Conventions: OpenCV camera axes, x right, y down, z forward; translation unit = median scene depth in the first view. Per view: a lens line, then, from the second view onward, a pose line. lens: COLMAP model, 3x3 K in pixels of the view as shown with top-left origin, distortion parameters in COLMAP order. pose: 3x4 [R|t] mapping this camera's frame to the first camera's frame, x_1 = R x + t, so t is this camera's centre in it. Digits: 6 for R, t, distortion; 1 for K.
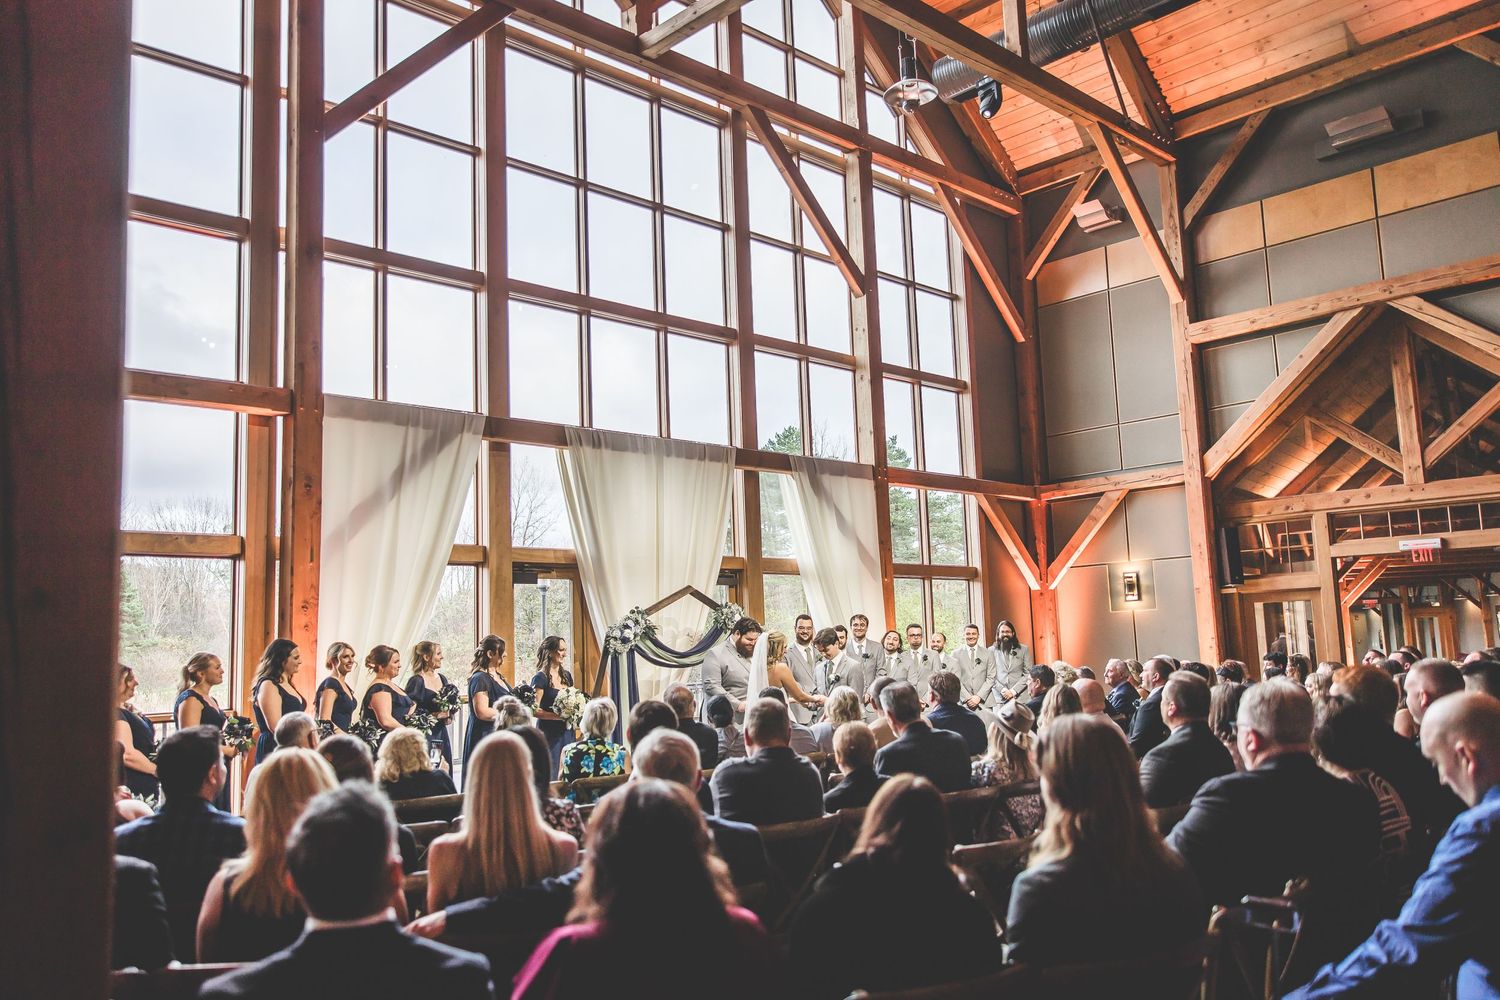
lens RADIAL K [[1164.9, 0, 729.2], [0, 1164.9, 498.4], [0, 0, 1]] dist [-0.001309, 0.001326]
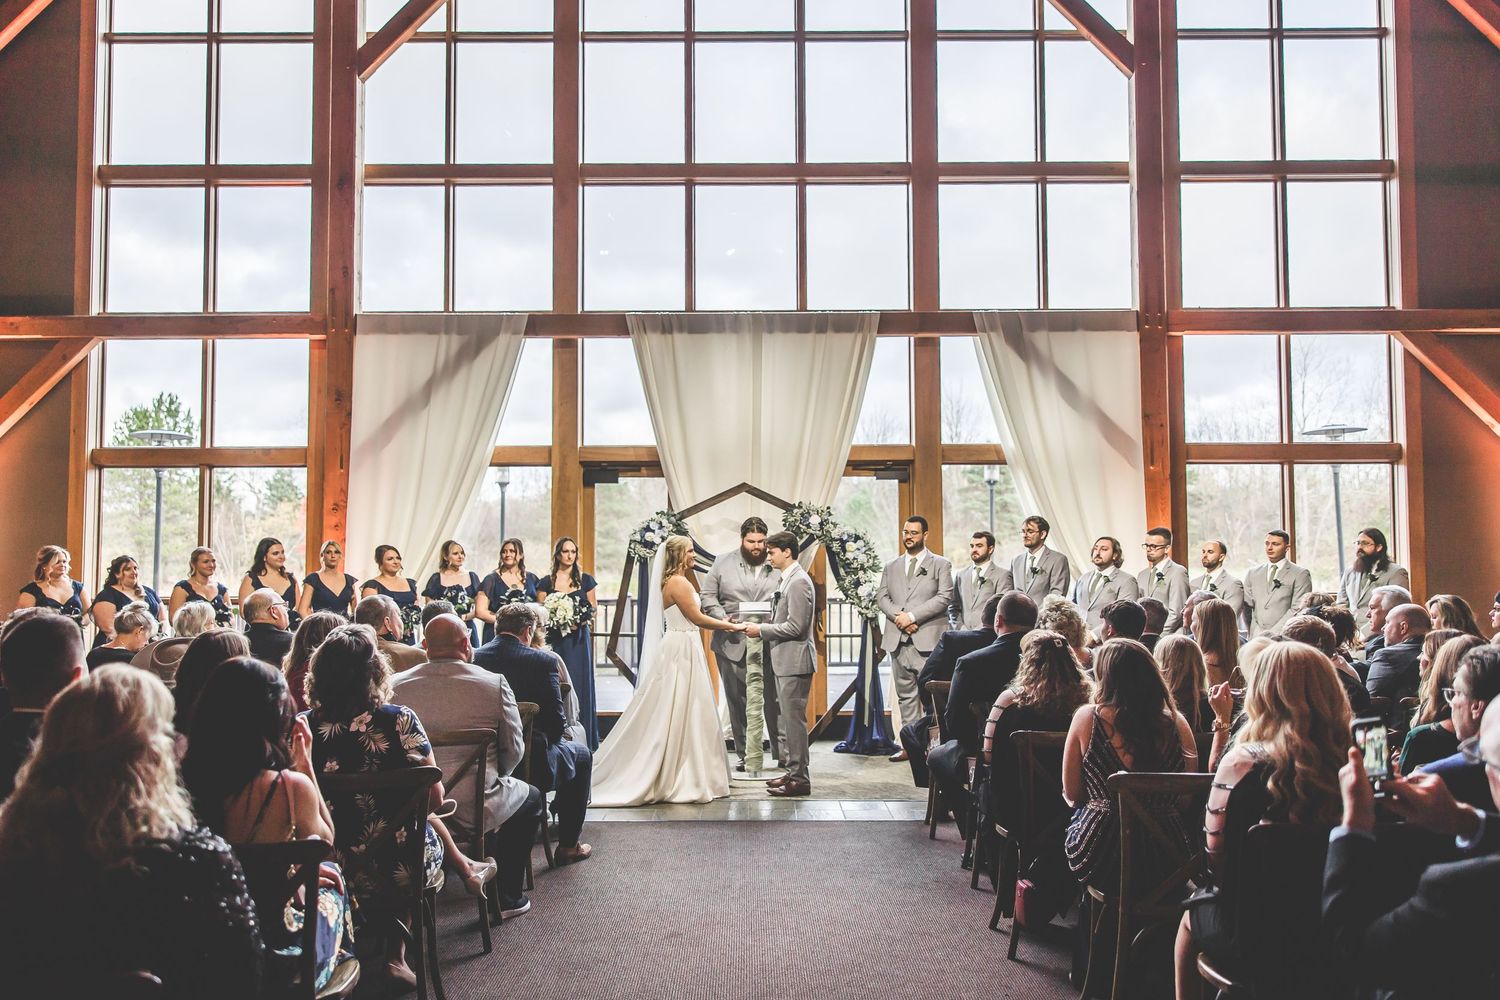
lens RADIAL K [[1214.3, 0, 739.9], [0, 1214.3, 499.3], [0, 0, 1]] dist [-0.000181, -0.002455]
pose [[0.727315, -0.004649, -0.686288, 0.573649], [0.068325, 0.995500, 0.065666, 0.027216], [0.682894, -0.094650, 0.724359, 0.338063]]
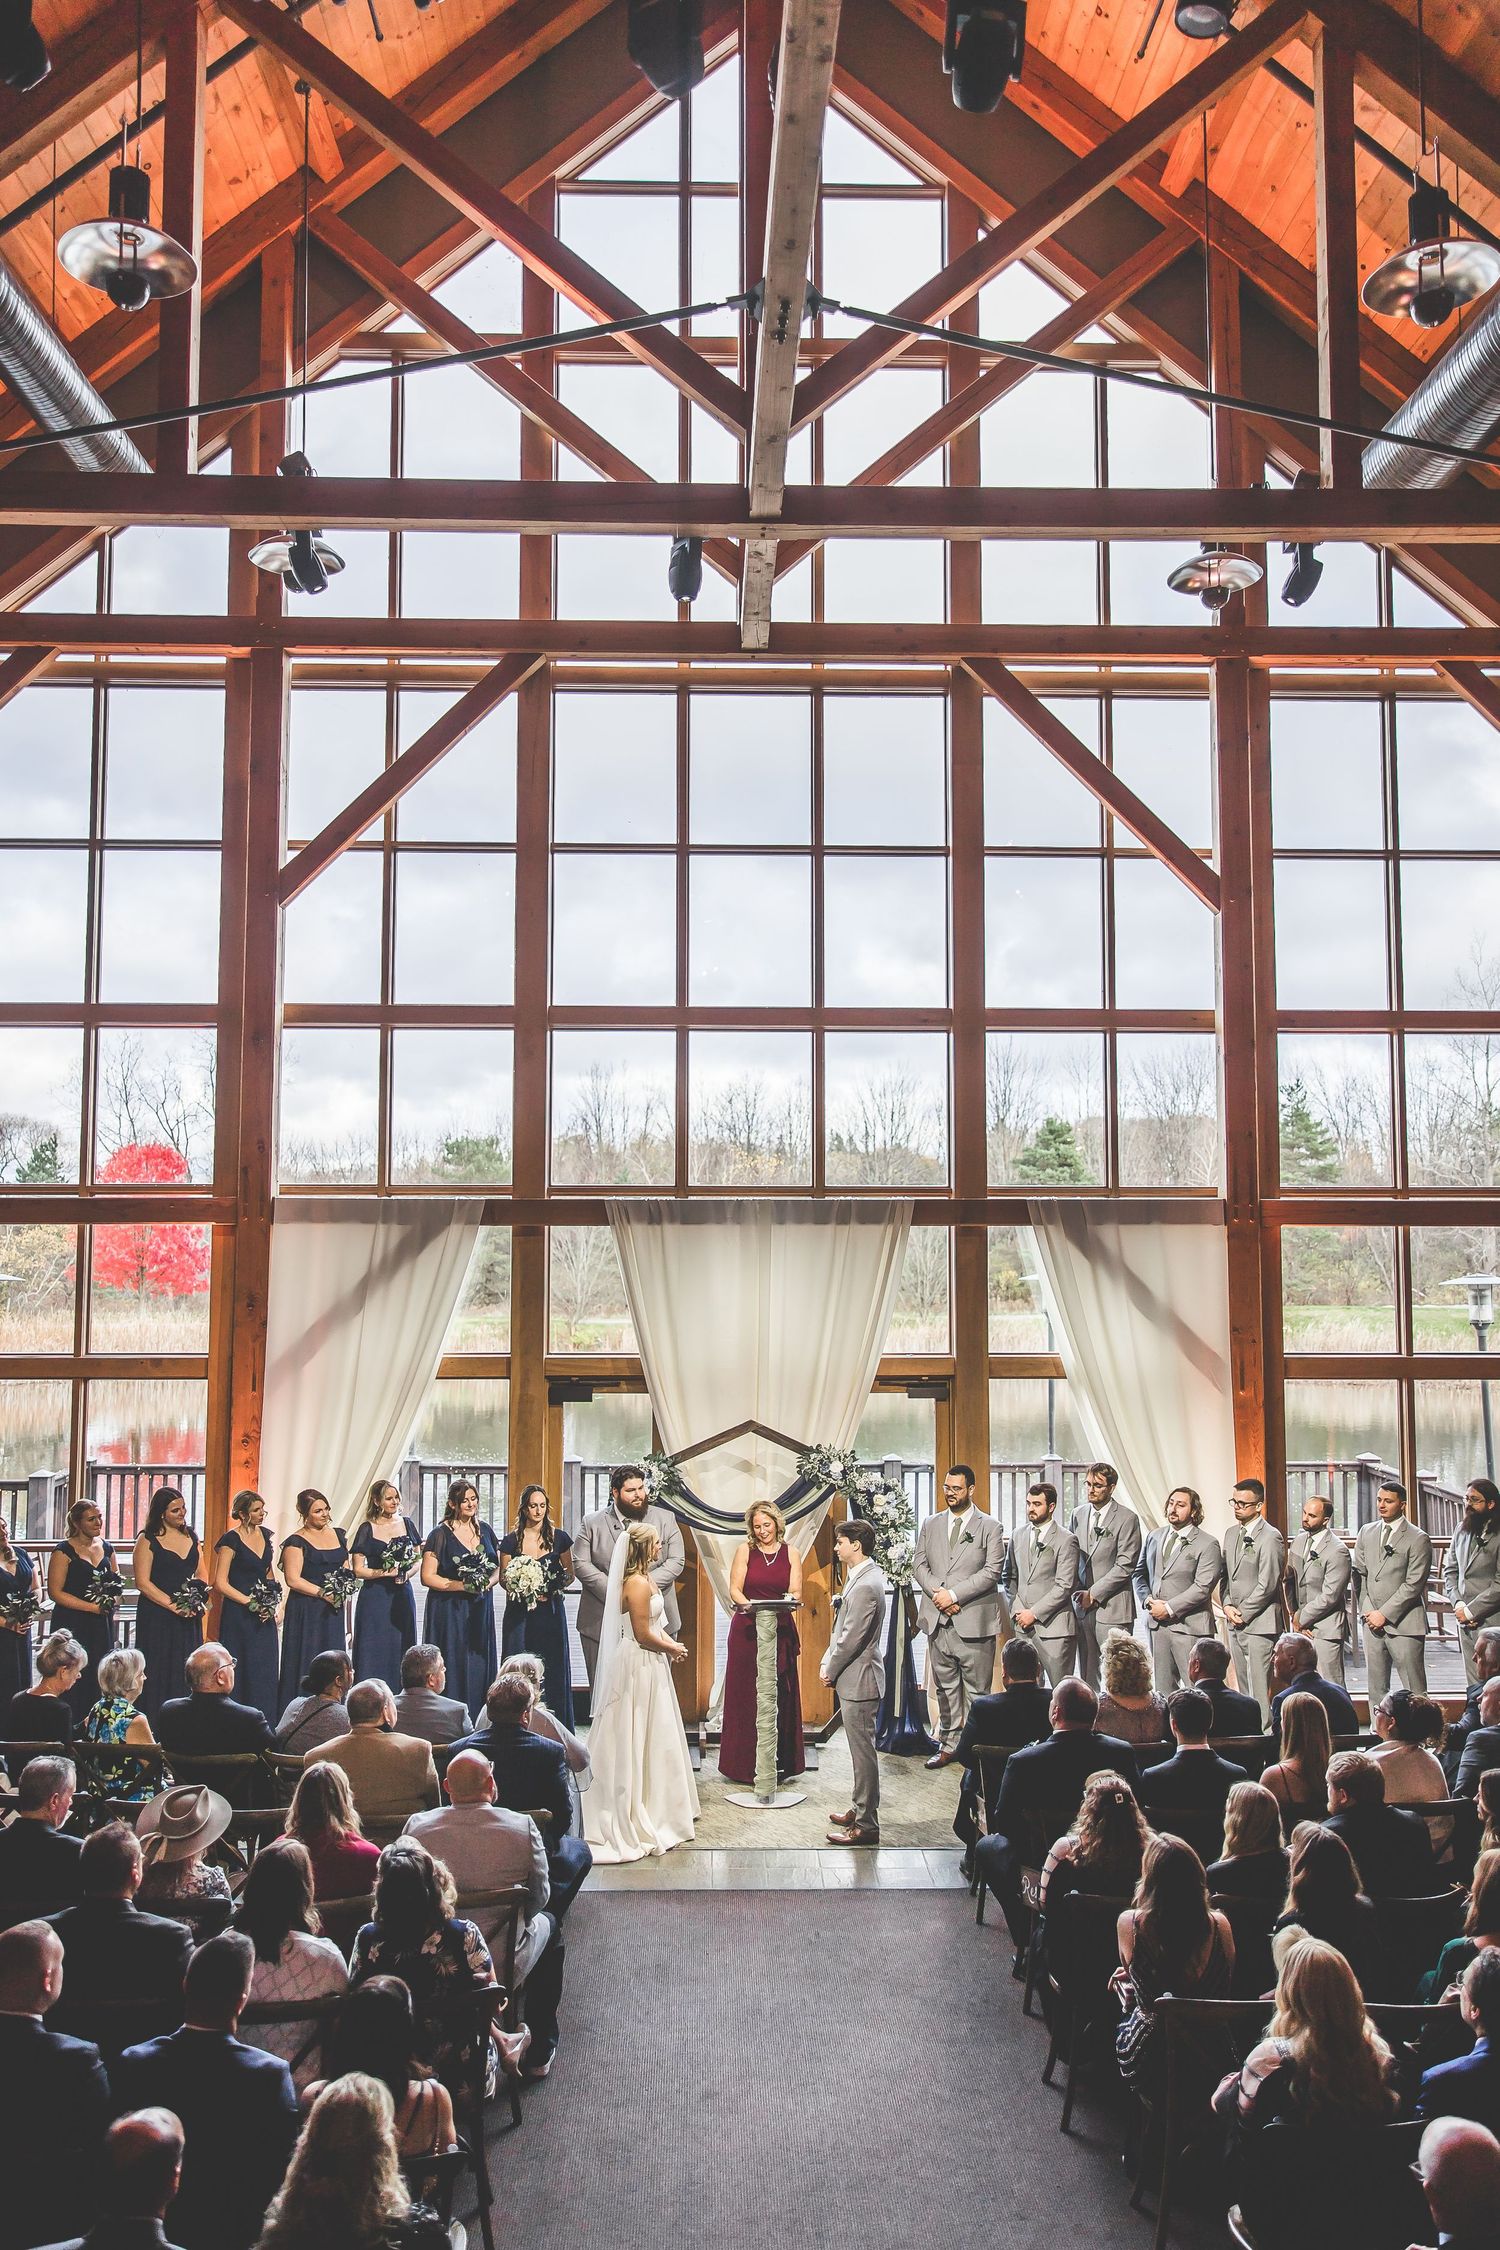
lens RADIAL K [[1747.3, 0, 742.3], [0, 1747.3, 1123.7], [0, 0, 1]] dist [-0.001309, 0.001326]
pose [[0.746387, -0.018936, -0.665243, 0.667948], [0.059533, 0.997487, 0.038401, -0.146107], [0.662844, -0.068266, 0.745639, 0.206864]]
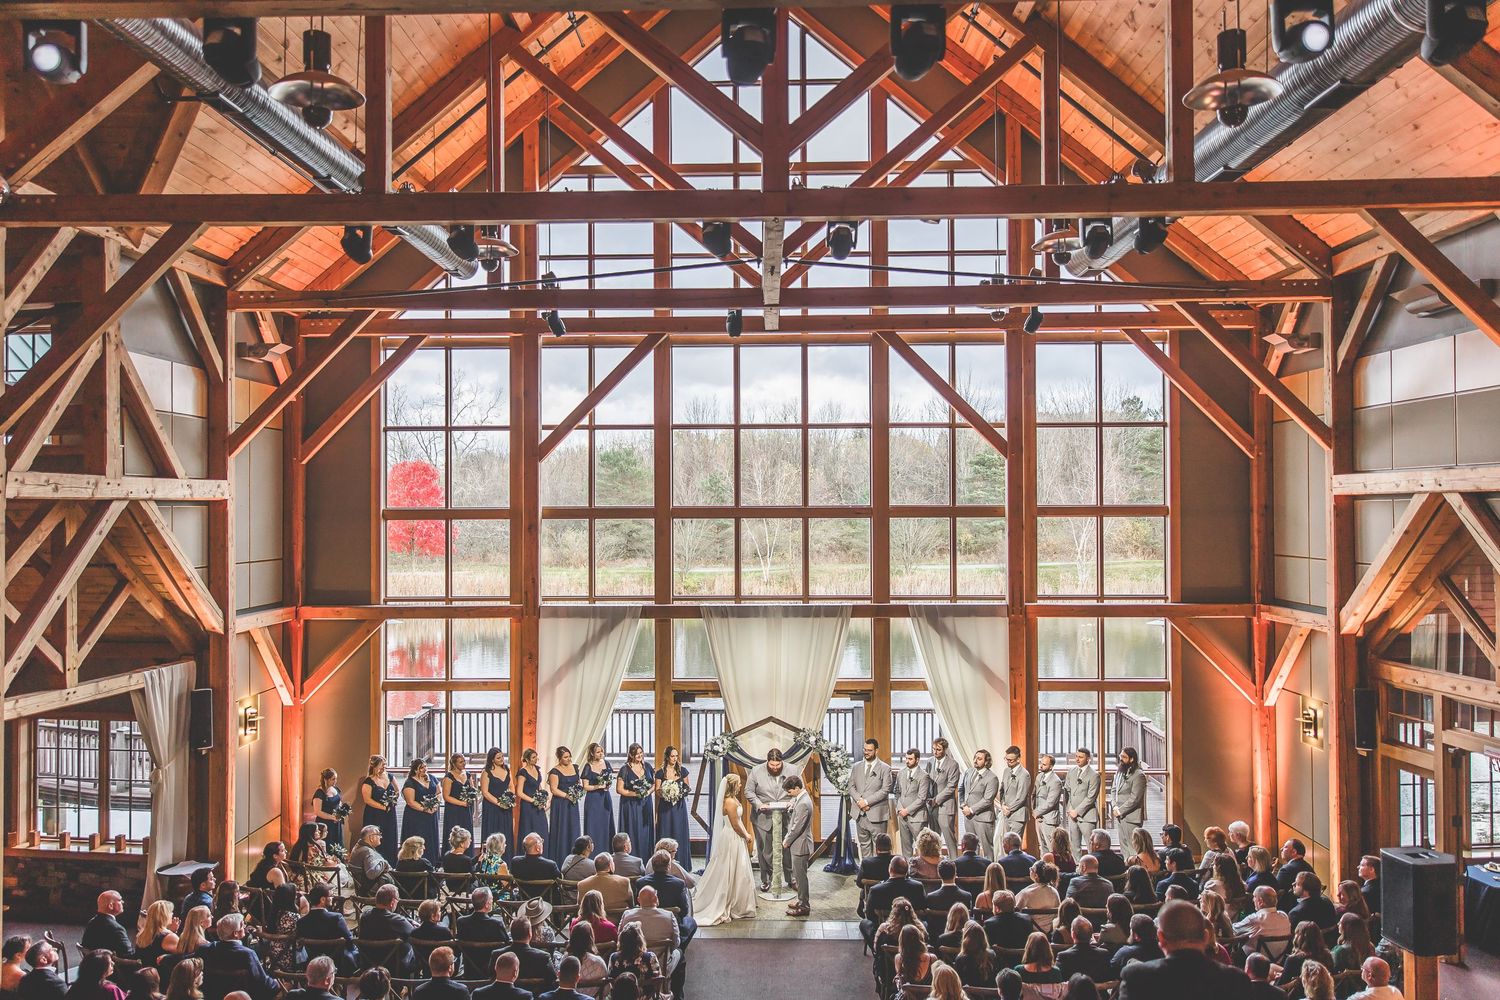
lens RADIAL K [[1164.9, 0, 729.2], [0, 1164.9, 498.4], [0, 0, 1]] dist [-0.001309, 0.001326]
pose [[0.708016, 0.018102, -0.705964, 0.956198], [0.071434, 0.992708, 0.097096, -0.343575], [0.702574, -0.119176, 0.701560, -0.045044]]
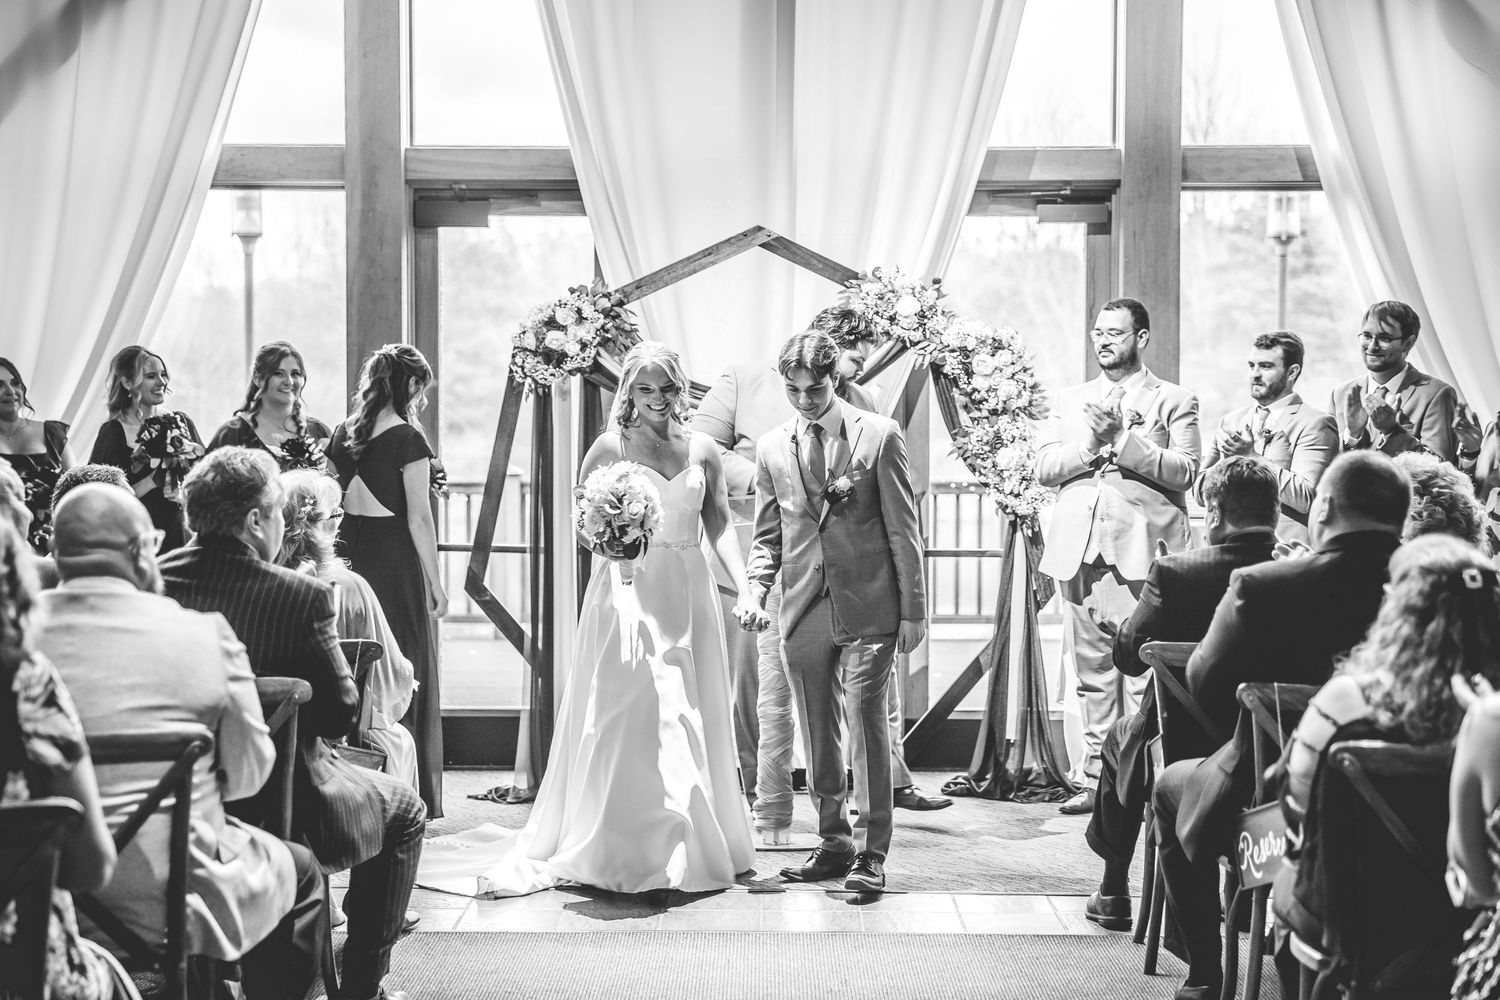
lens RADIAL K [[2502.4, 0, 743.1], [0, 2502.4, 506.0], [0, 0, 1]] dist [0.115348, 0.022121]
pose [[0.725138, 0.059154, -0.686058, 0.557596], [0.062906, 0.986447, 0.151543, 0.037901], [0.685725, -0.153047, 0.711589, 0.356001]]
